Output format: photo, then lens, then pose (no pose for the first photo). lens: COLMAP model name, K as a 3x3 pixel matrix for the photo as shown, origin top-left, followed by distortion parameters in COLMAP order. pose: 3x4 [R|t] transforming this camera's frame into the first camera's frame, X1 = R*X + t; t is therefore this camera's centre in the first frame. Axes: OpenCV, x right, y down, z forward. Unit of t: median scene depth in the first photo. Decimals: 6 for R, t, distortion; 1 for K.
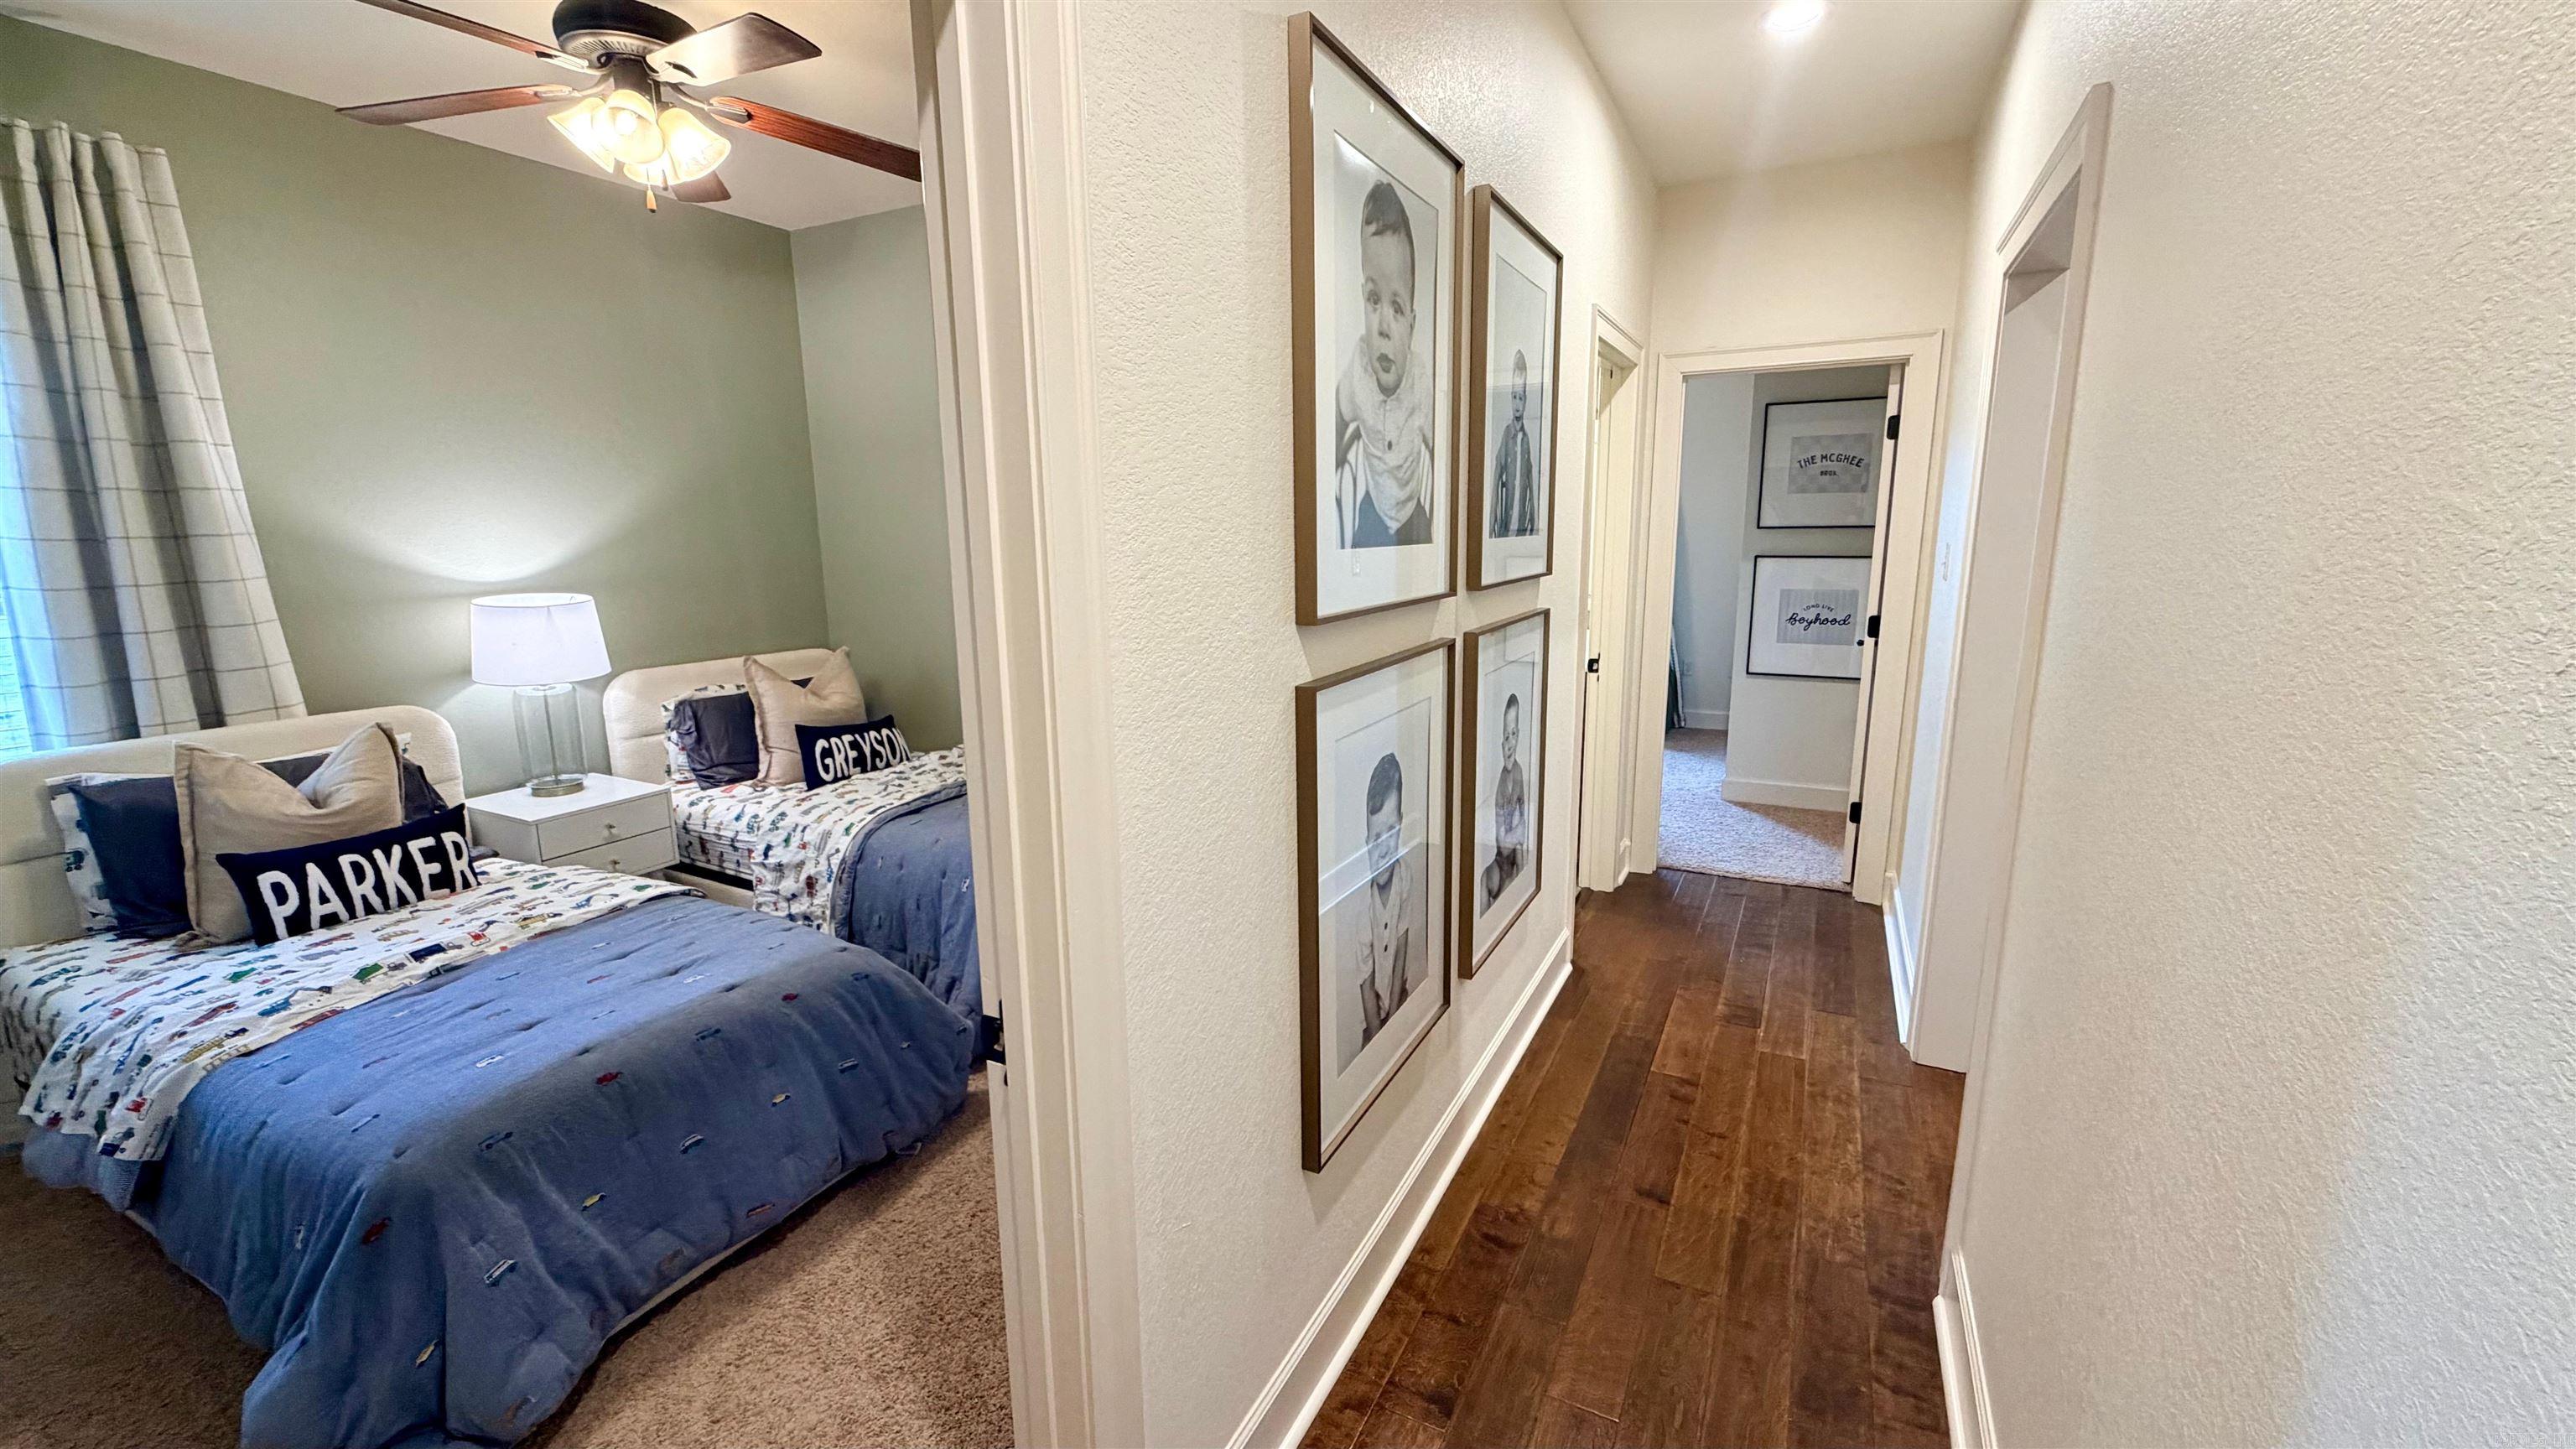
lens RADIAL K [[1024.0, 0, 1287.4], [0, 1024.0, 725.5], [0, 0, 1]] dist [0.000156, -0.000174]
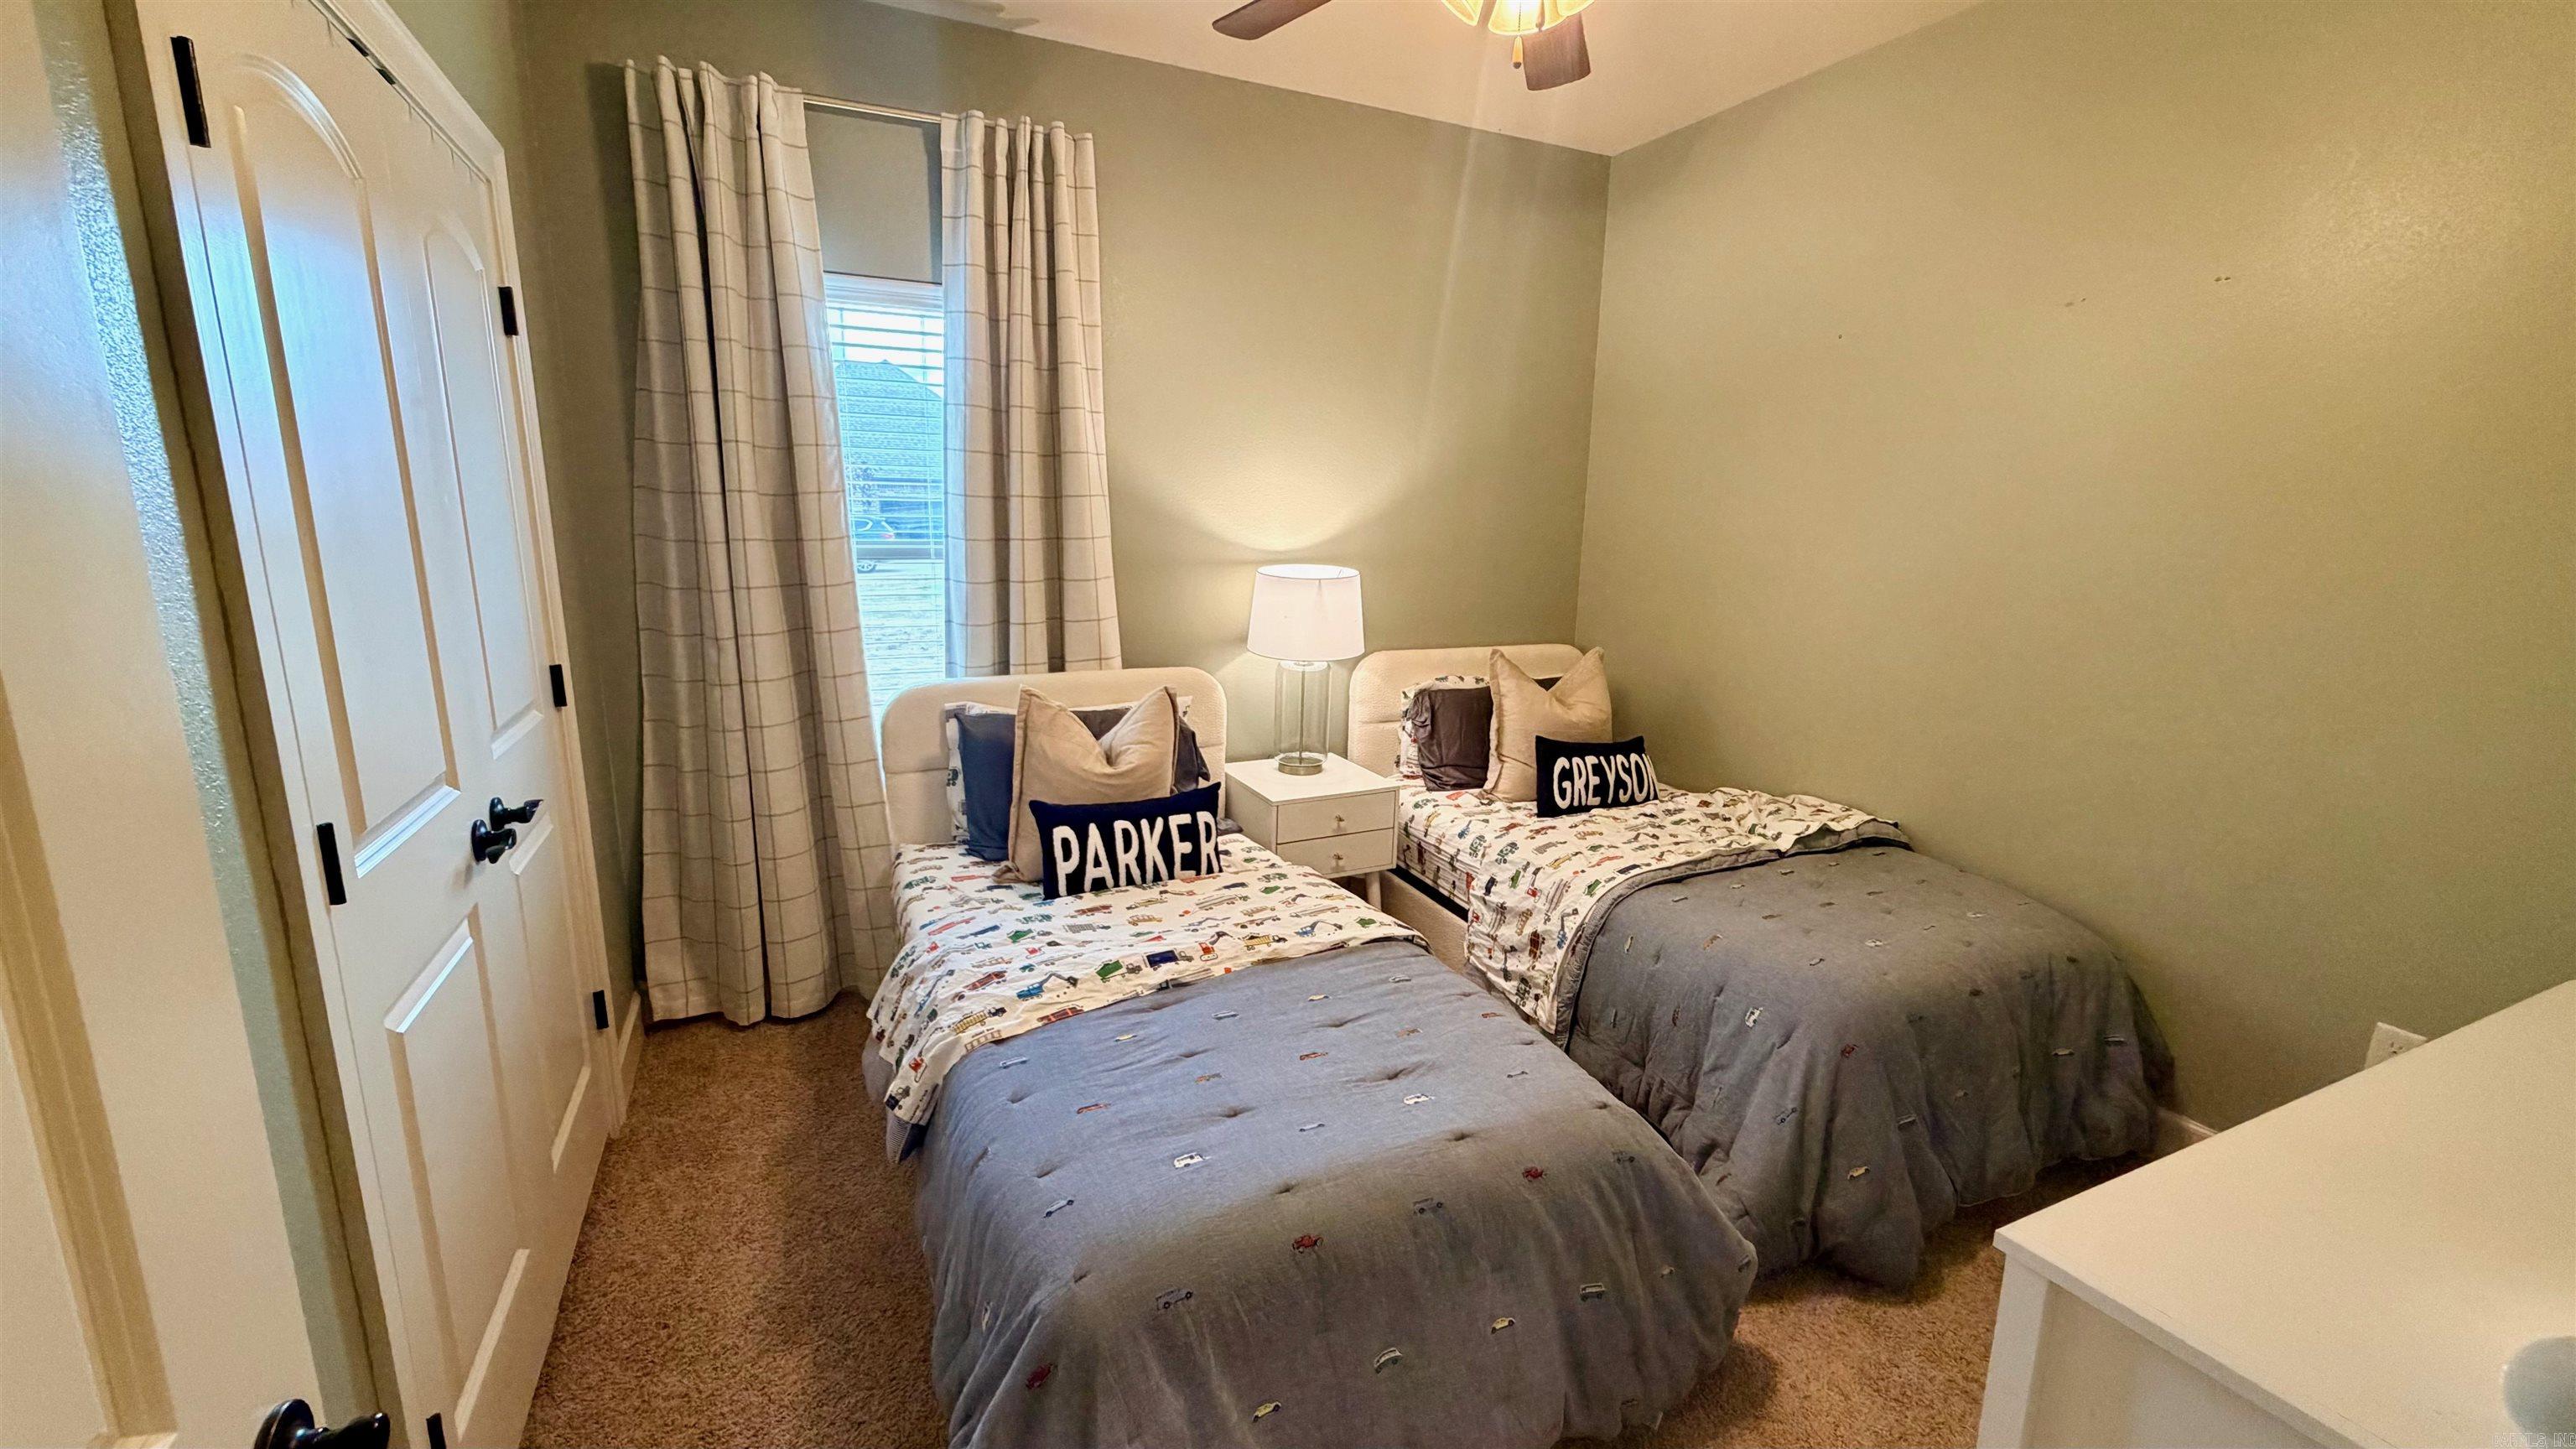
lens RADIAL K [[1024.0, 0, 1280.7], [0, 1024.0, 721.9], [0, 0, 1]] dist [0.000156, -0.000174]
pose [[0.793598, 0.146091, -0.590644, -0.223273], [-0.141575, 0.988439, 0.054260, -0.041867], [0.591743, 0.040560, 0.805106, 0.287323]]
